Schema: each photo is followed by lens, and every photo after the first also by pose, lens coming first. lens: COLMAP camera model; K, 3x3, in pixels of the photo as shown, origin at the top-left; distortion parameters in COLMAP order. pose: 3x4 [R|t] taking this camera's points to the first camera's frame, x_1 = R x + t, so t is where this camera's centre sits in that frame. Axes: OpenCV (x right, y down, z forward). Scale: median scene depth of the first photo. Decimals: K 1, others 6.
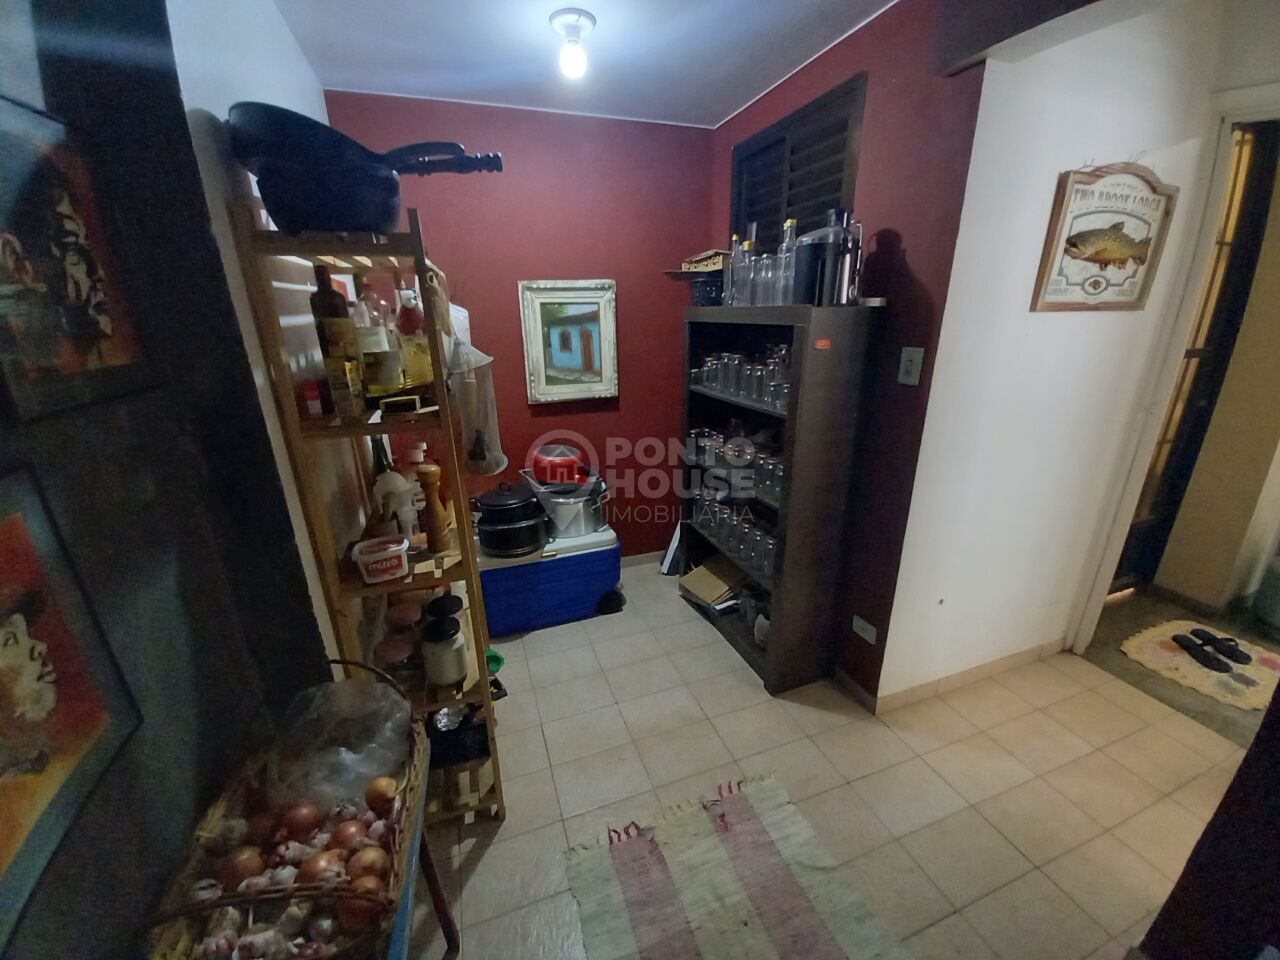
lens RADIAL K [[504.5, 0, 641.7], [0, 504.5, 484.6], [0, 0, 1]] dist [-0.003514, -0.003924]
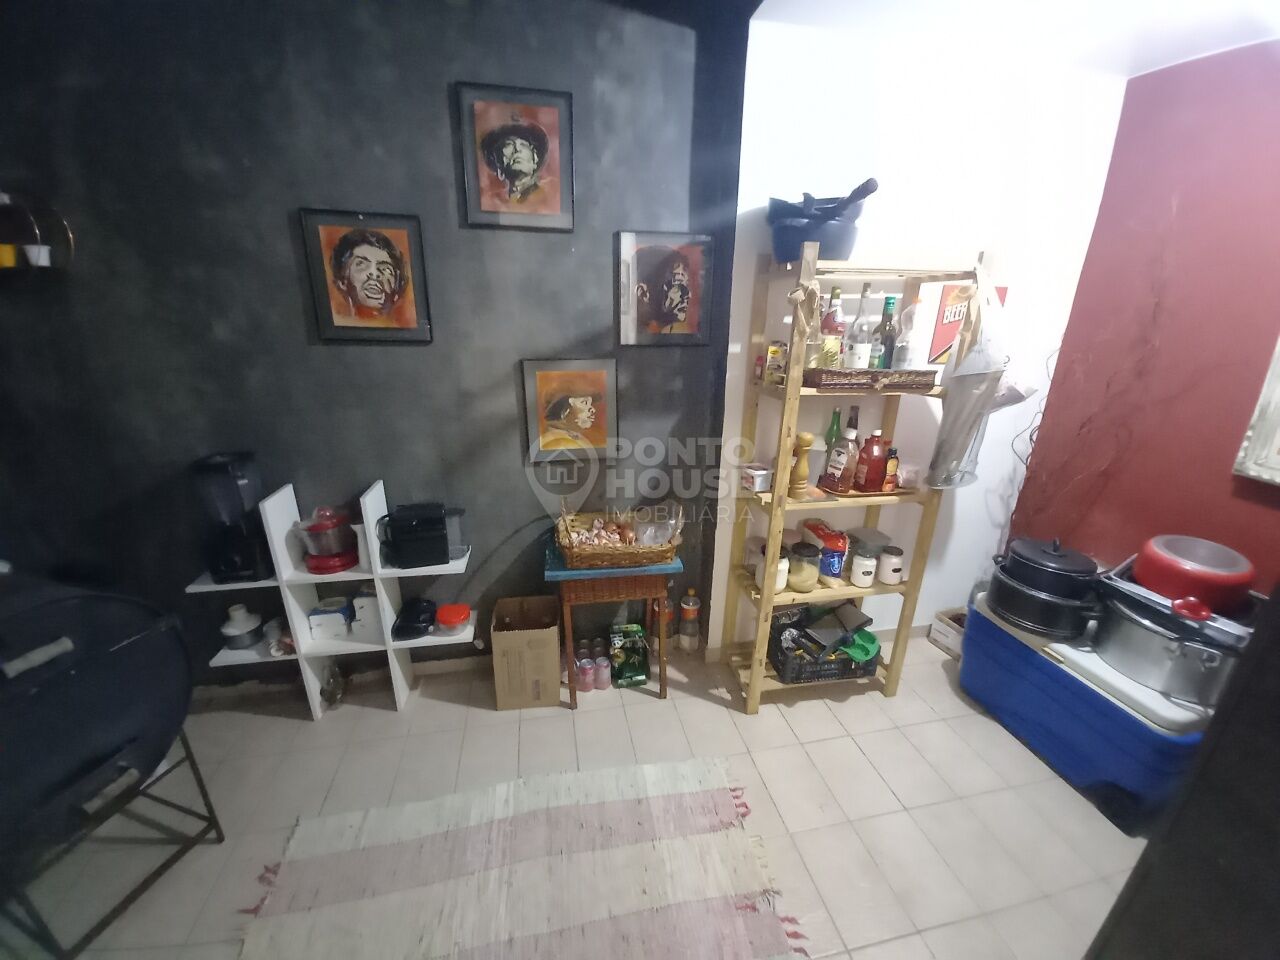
lens RADIAL K [[504.5, 0, 637.1], [0, 504.5, 482.8], [0, 0, 1]] dist [-0.003514, -0.003924]
pose [[-0.155499, 0.334651, -0.929424, 0.786246], [-0.331111, 0.868783, 0.368214, -0.226741], [0.930691, 0.365000, -0.024288, 0.583752]]
